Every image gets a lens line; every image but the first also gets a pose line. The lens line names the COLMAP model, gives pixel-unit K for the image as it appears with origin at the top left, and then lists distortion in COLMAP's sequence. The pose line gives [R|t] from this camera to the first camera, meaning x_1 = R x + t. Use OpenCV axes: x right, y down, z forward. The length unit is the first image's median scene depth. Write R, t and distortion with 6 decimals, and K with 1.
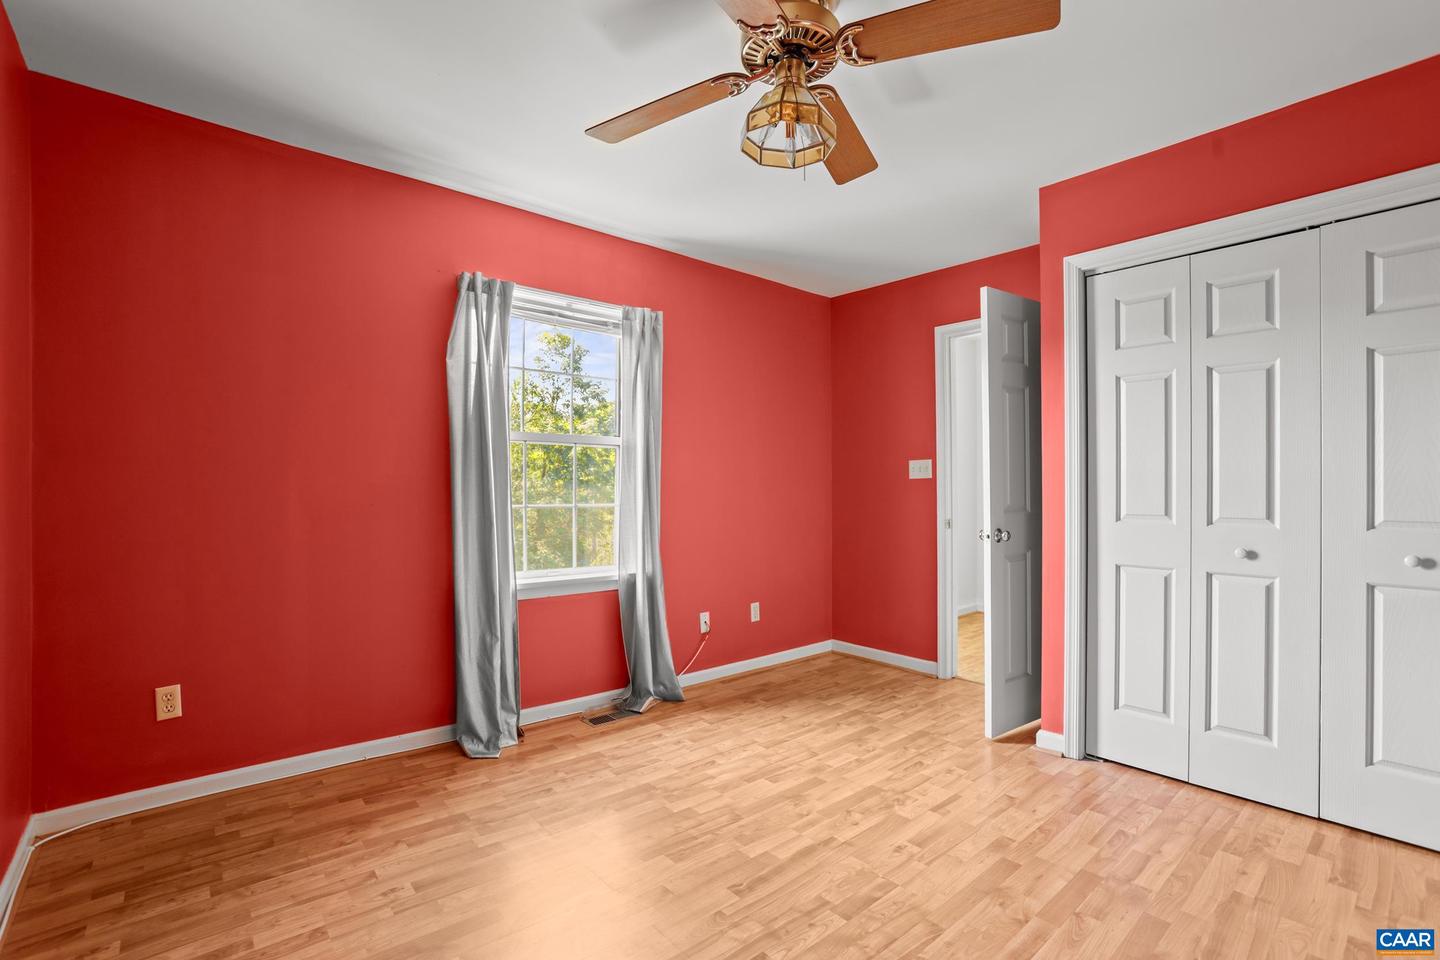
lens RADIAL K [[660.7, 0, 714.5], [0, 660.7, 471.2], [0, 0, 1]] dist [-0.054716, 0.021689]
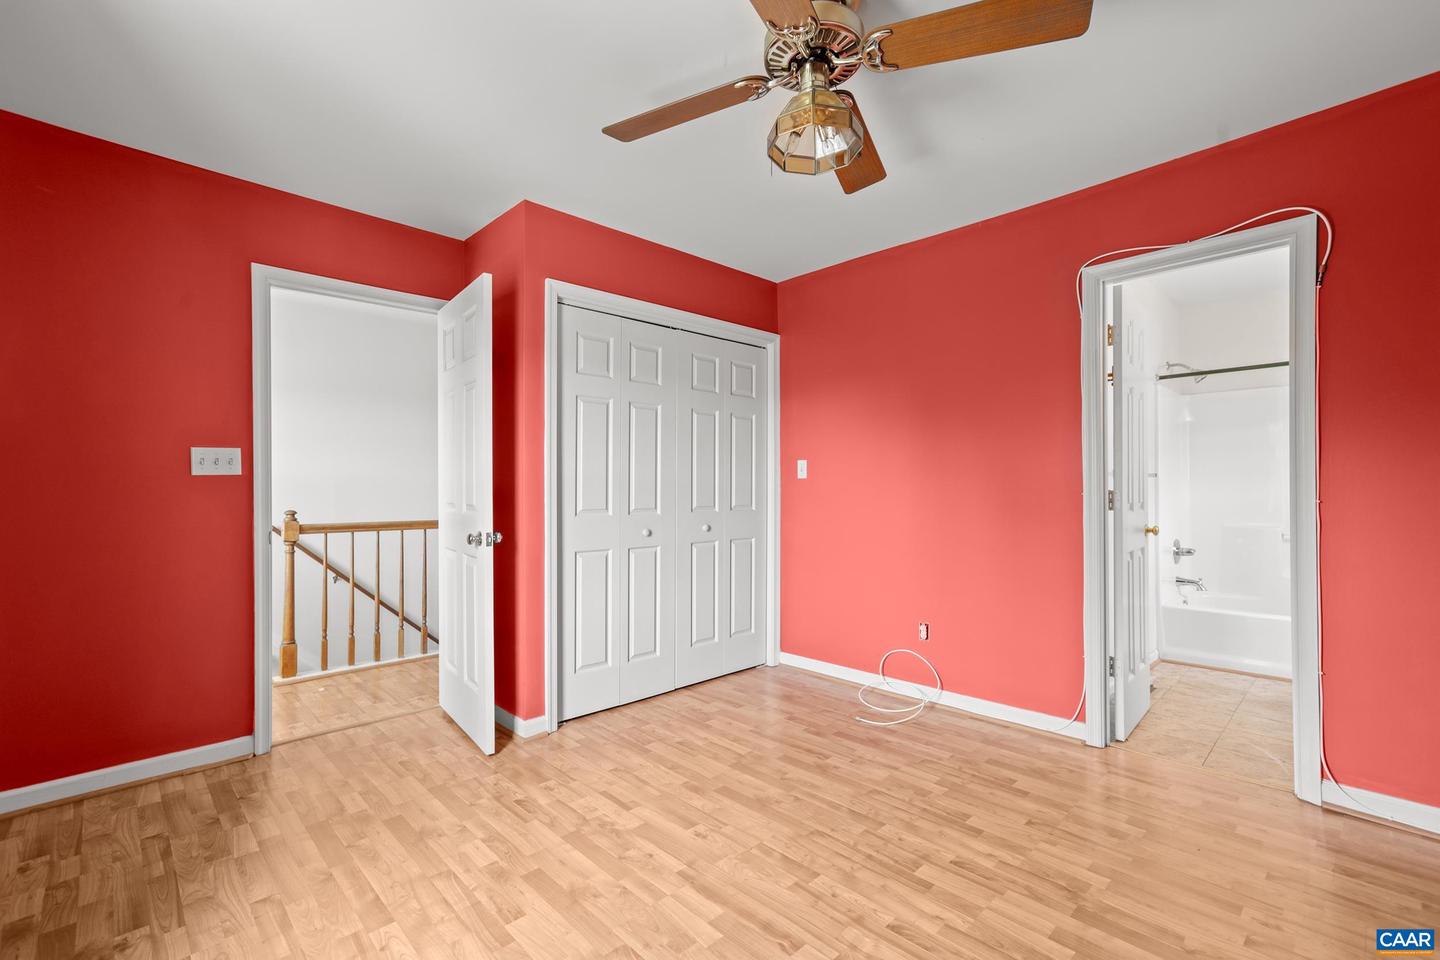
lens RADIAL K [[641.2, 0, 715.8], [0, 641.2, 479.1], [0, 0, 1]] dist [-0.000692, 0.023152]
pose [[-0.048018, 0.014427, 0.998742, -0.595522], [-0.023373, 0.999606, -0.015563, 0.021199], [-0.998573, -0.024090, -0.047661, 0.820672]]
